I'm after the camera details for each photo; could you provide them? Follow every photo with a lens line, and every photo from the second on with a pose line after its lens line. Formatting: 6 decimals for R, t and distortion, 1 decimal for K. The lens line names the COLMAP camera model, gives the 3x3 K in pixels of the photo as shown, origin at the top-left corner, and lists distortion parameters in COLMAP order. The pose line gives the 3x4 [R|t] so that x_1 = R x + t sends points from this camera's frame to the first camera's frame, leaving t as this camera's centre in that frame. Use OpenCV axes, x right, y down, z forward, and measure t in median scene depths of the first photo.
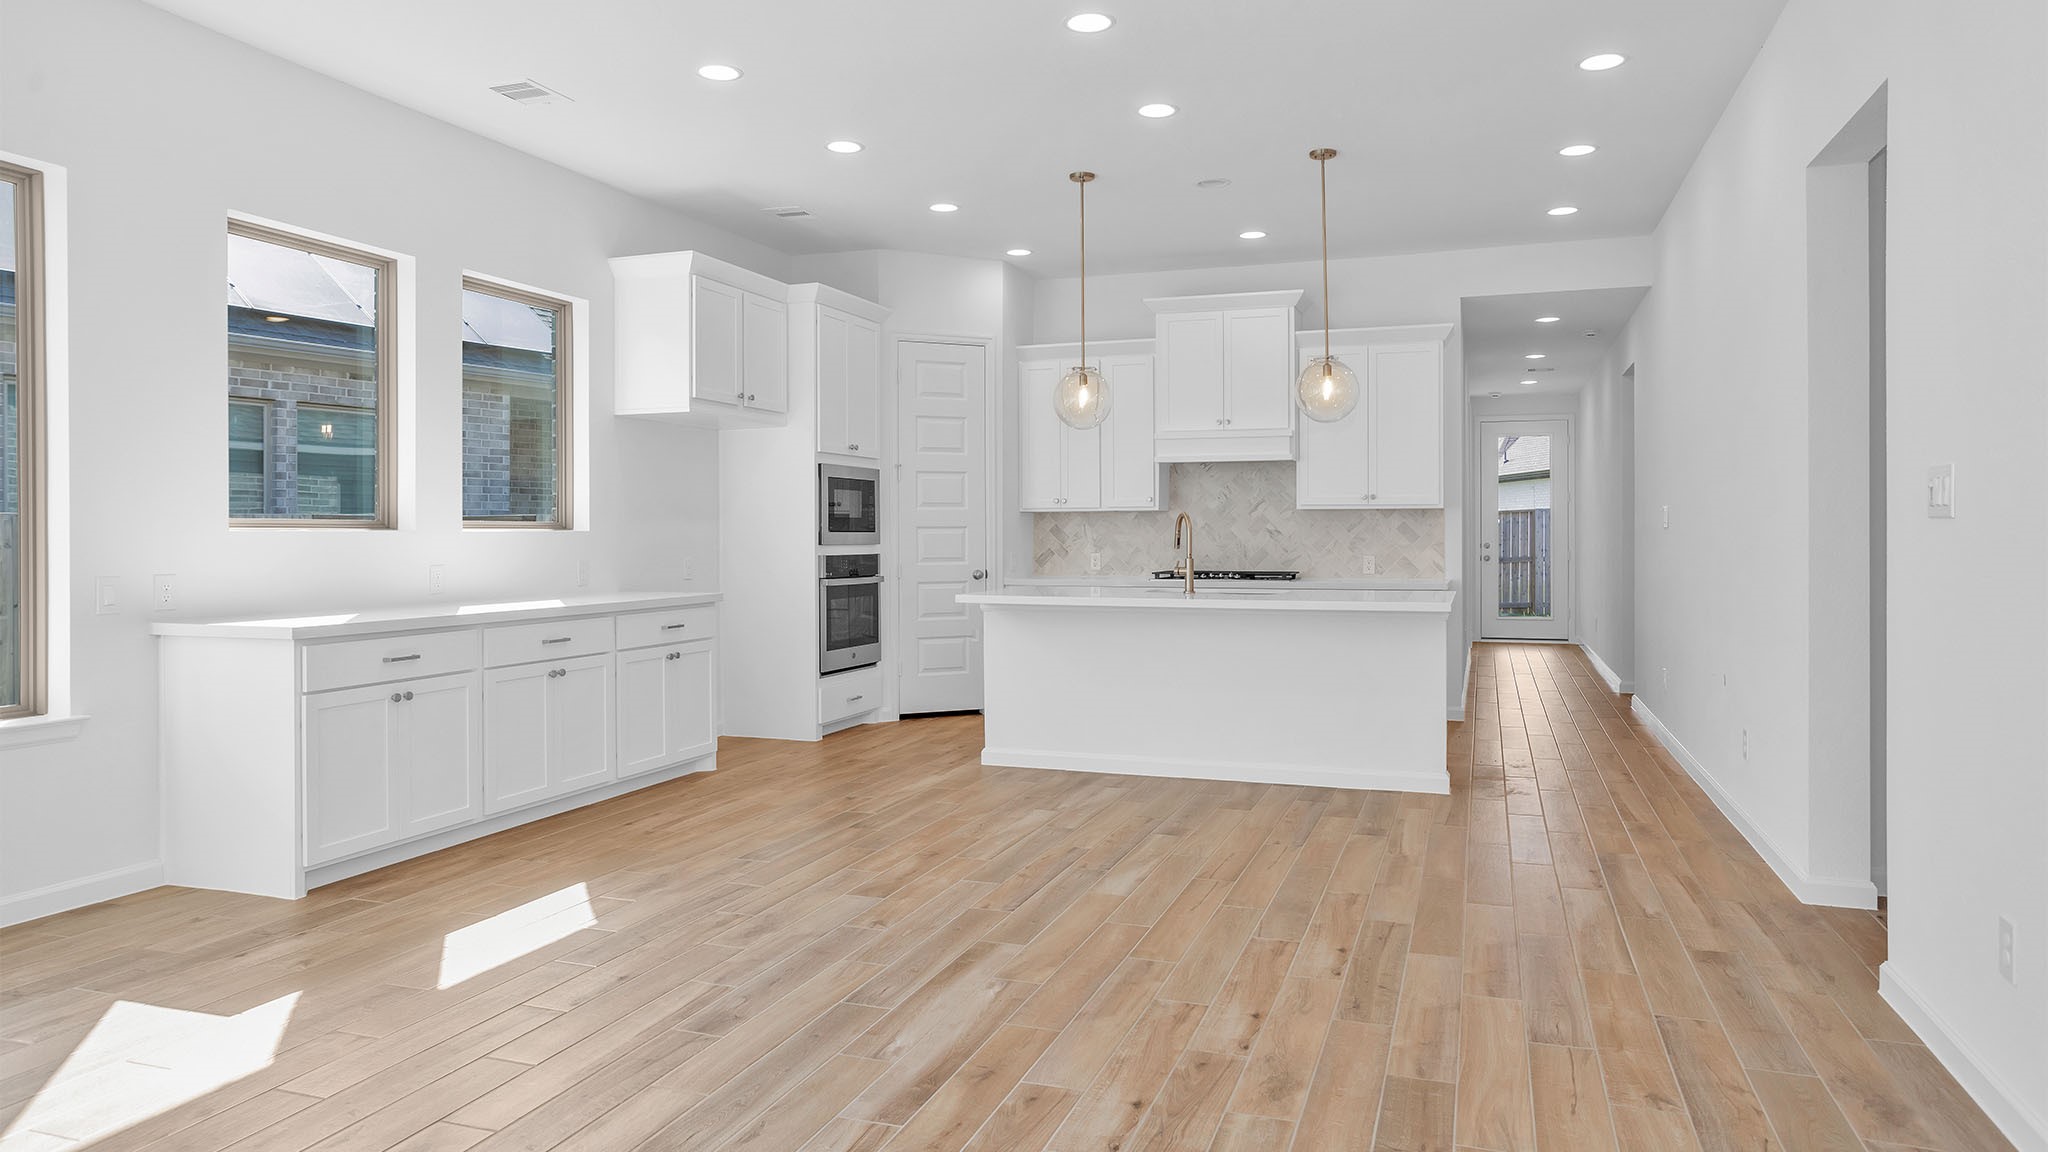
lens RADIAL K [[1376.2, 0, 1022.5], [0, 1376.2, 570.4], [0, 0, 1]] dist [-0.034779, -0.003261]
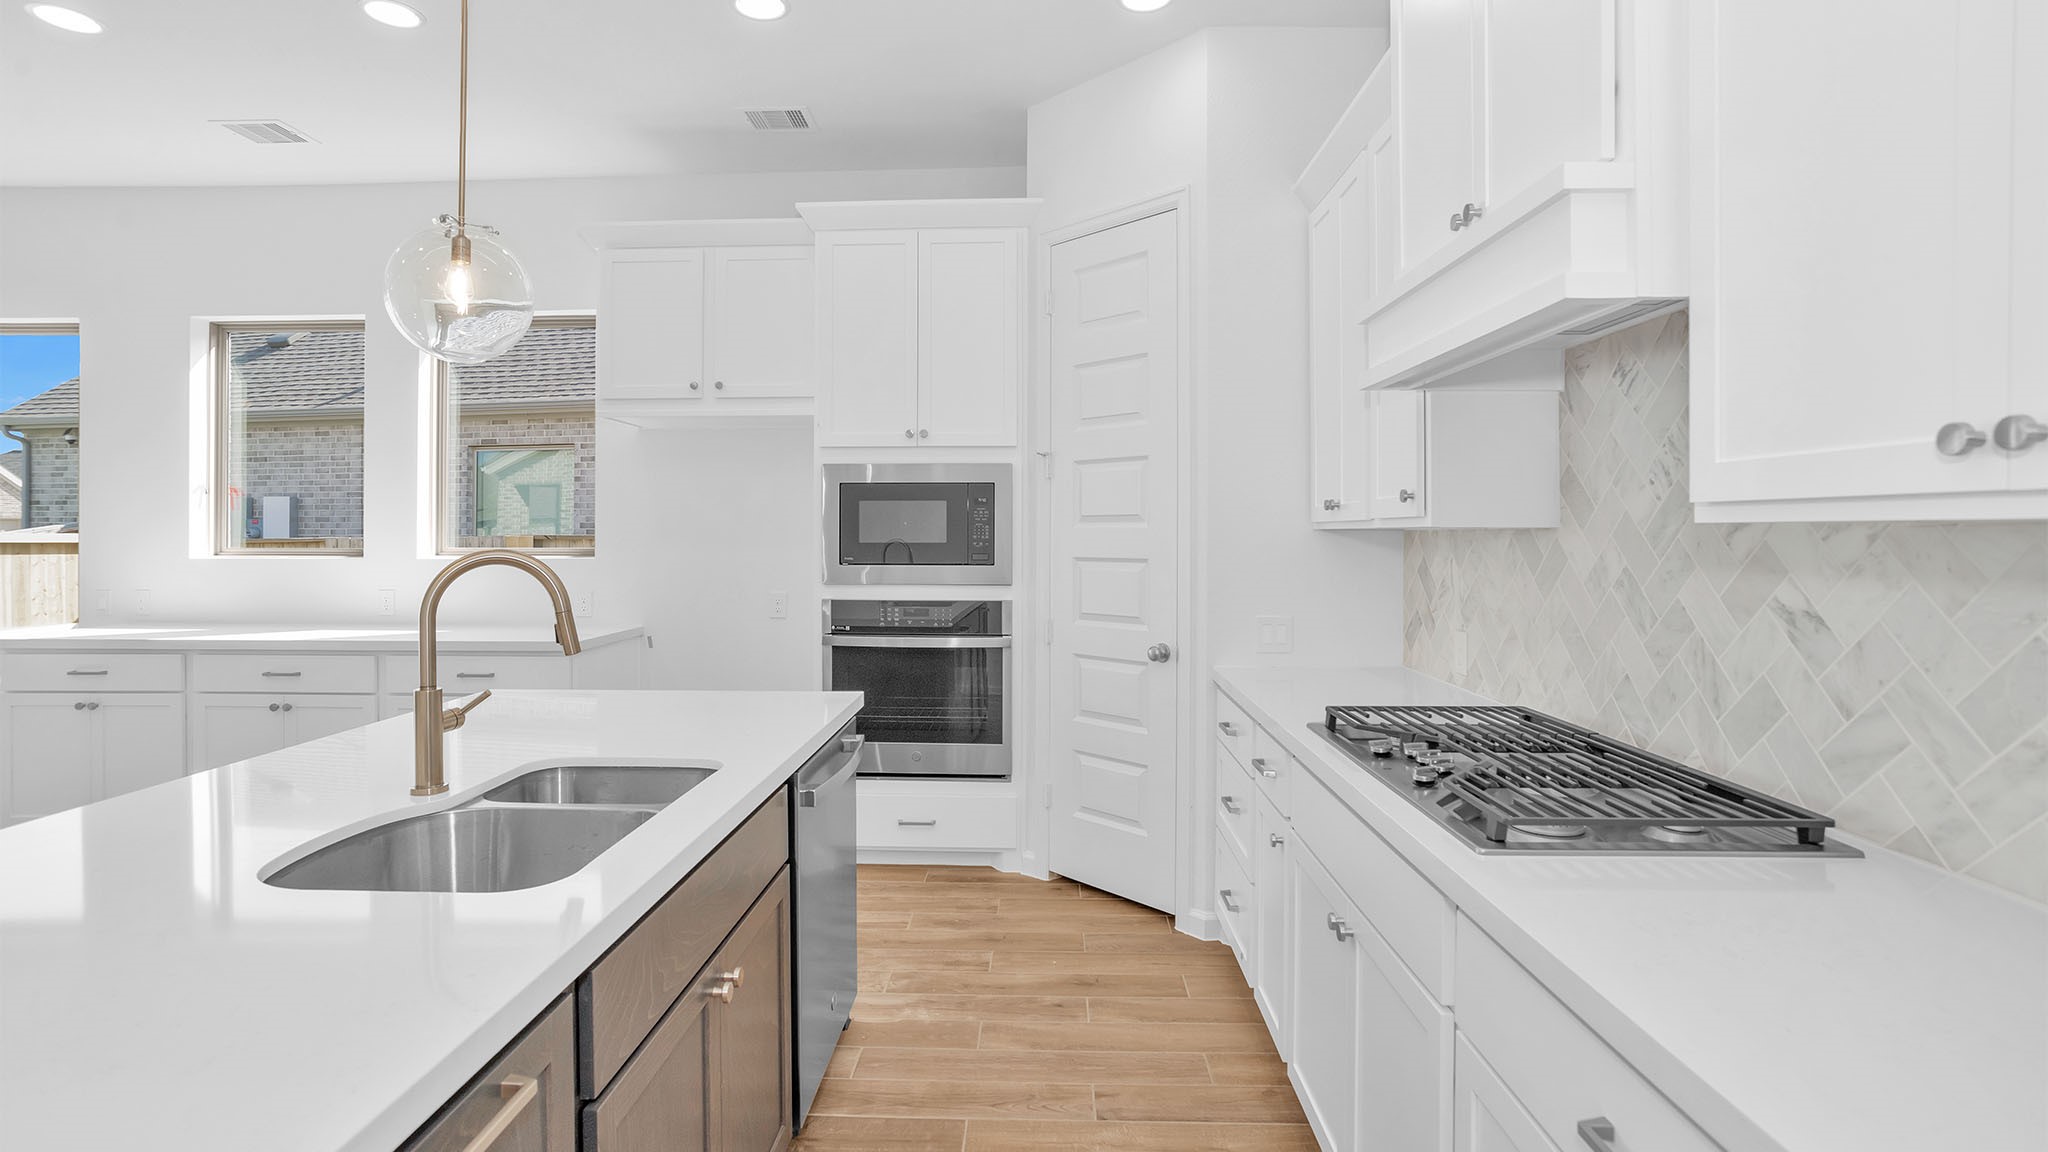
lens RADIAL K [[1003.9, 0, 1054.1], [0, 1003.9, 538.2], [0, 0, 1]] dist [-0.028602, 0.009980]
pose [[0.268800, 0.009254, -0.963151, 0.469791], [-0.023180, 0.999726, 0.003136, -0.058957], [0.962917, 0.021483, 0.268941, 1.263063]]
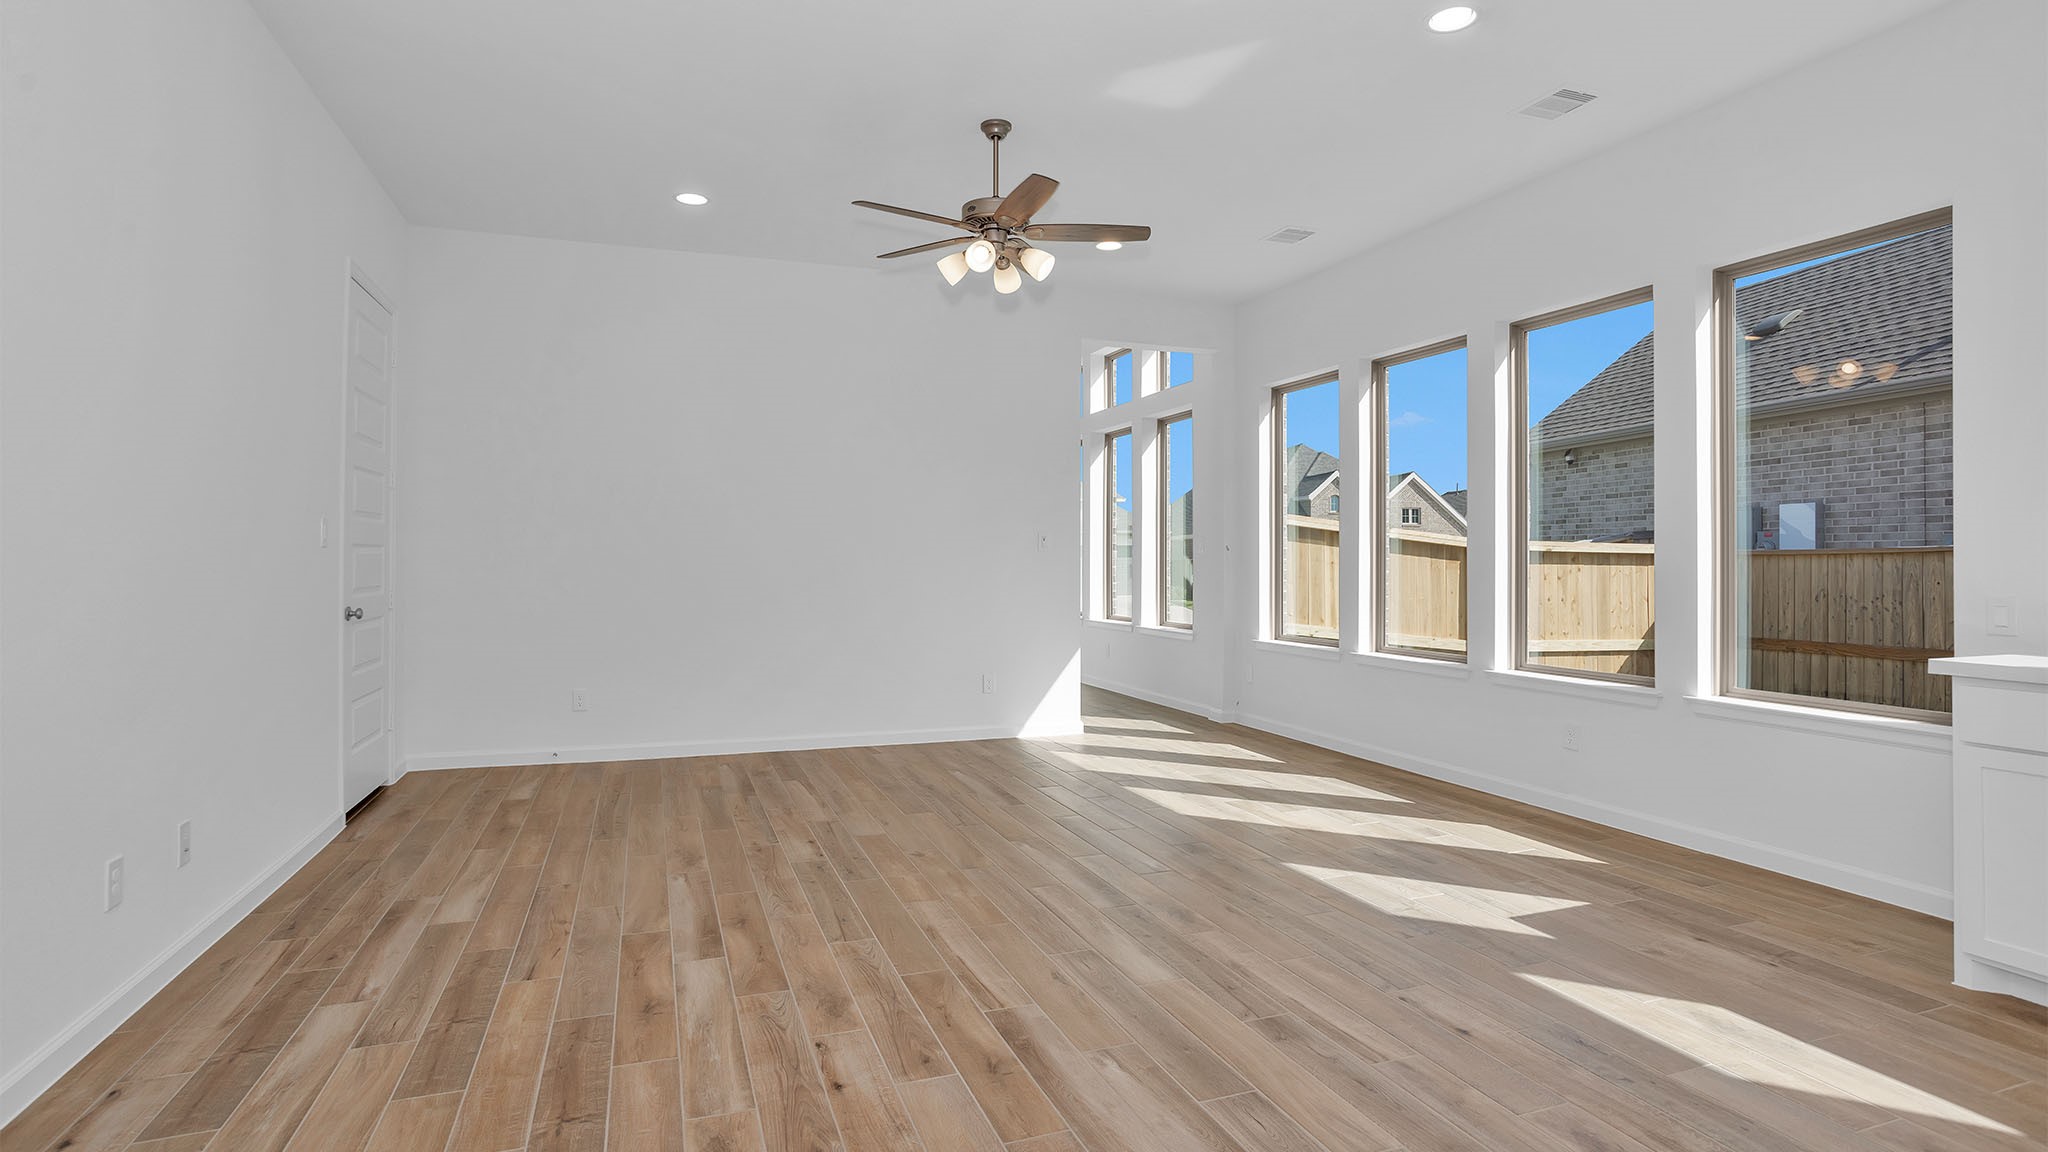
lens RADIAL K [[1077.1, 0, 1025.0], [0, 1077.1, 567.0], [0, 0, 1]] dist [-0.002049, -0.000211]
pose [[-0.786605, 0.007273, -0.617414, 0.233958], [-0.011656, 0.999578, 0.026625, -0.018832], [0.617346, 0.028140, -0.786188, 0.839331]]
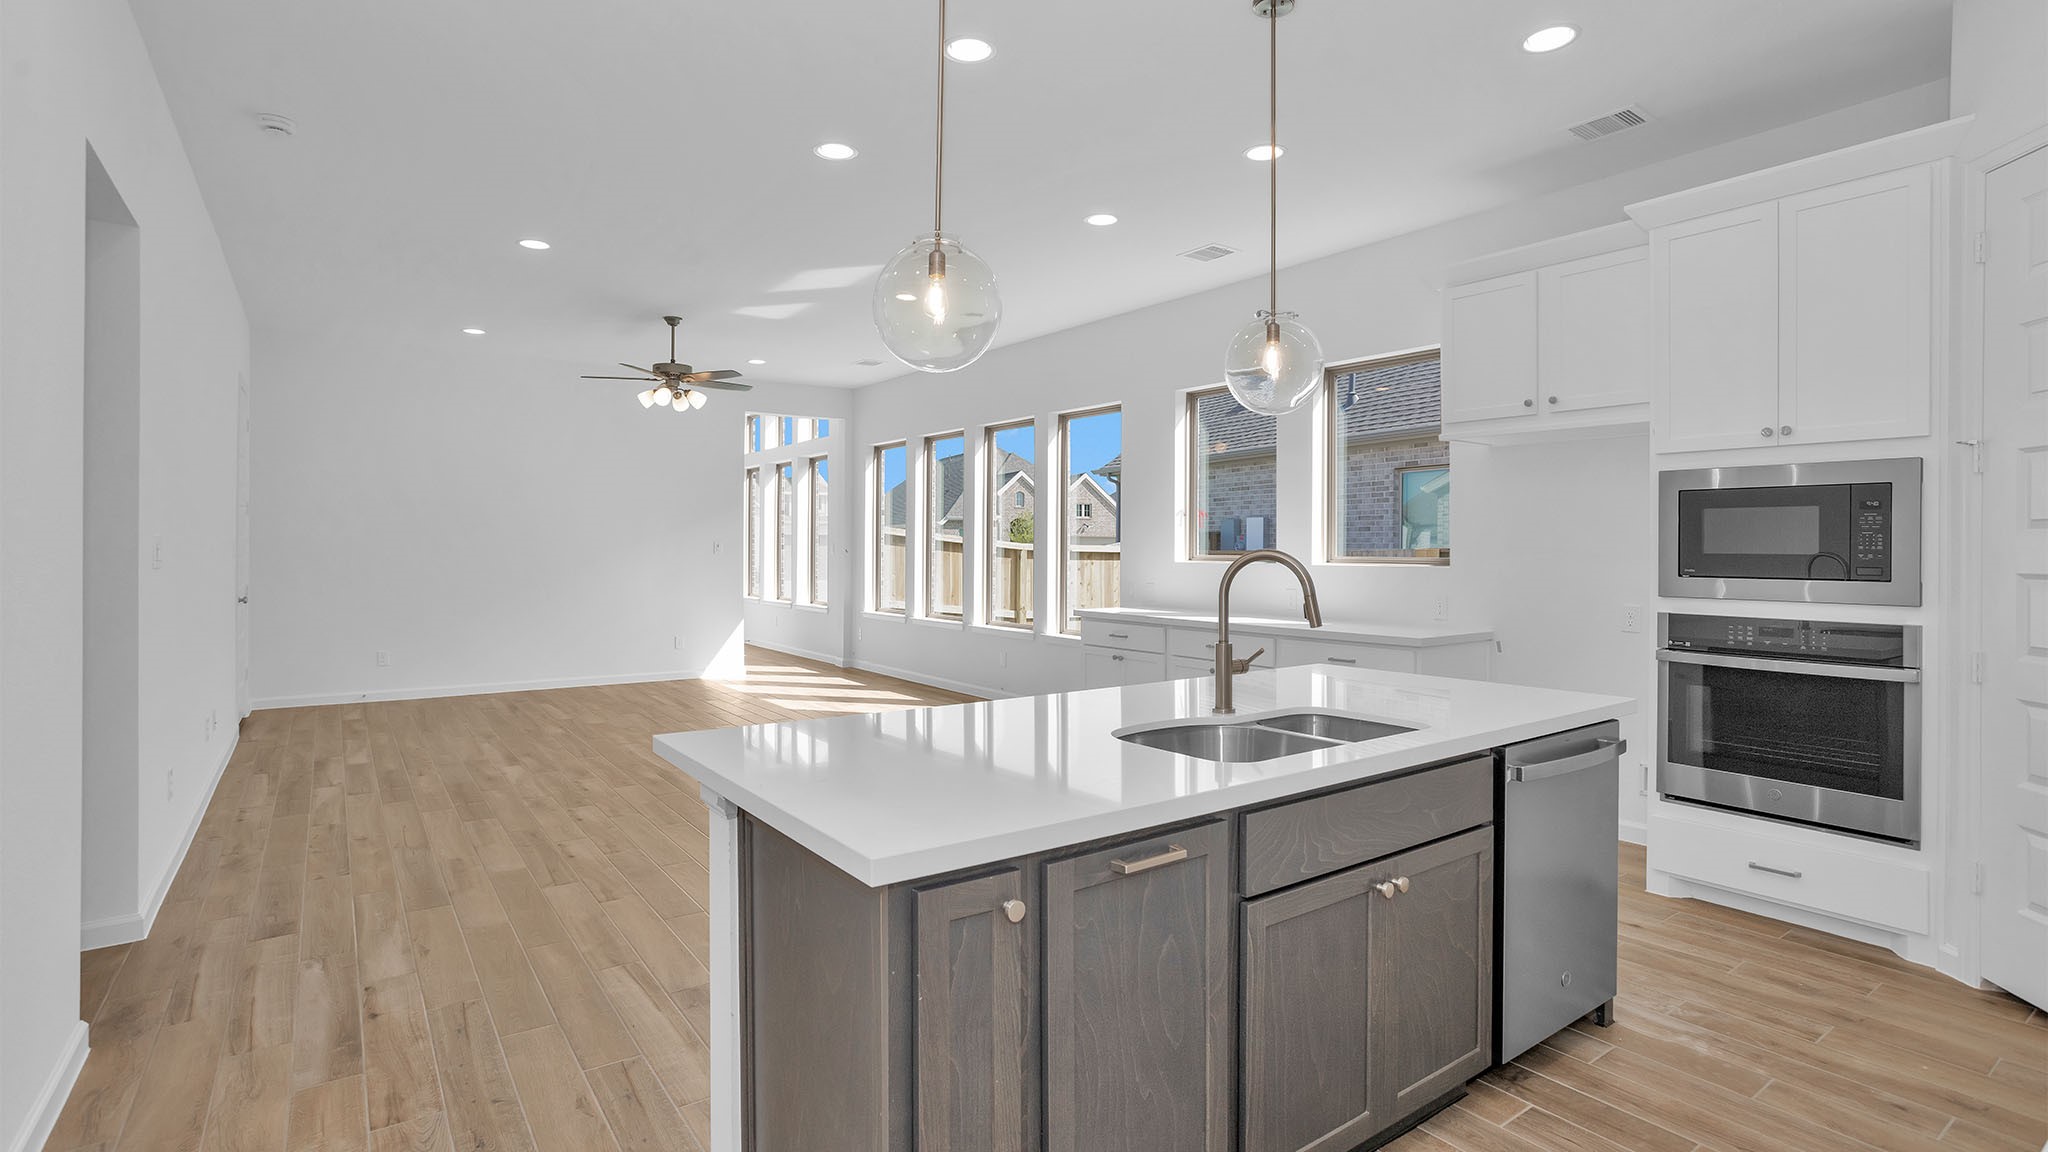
lens RADIAL K [[1003.9, 0, 1015.4], [0, 1003.9, 555.0], [0, 0, 1]] dist [-0.028602, 0.009980]
pose [[-0.601577, 0.008911, -0.798765, 0.533314], [-0.018744, 0.999505, 0.025268, -0.057375], [0.798595, 0.030173, -0.601112, 1.341947]]
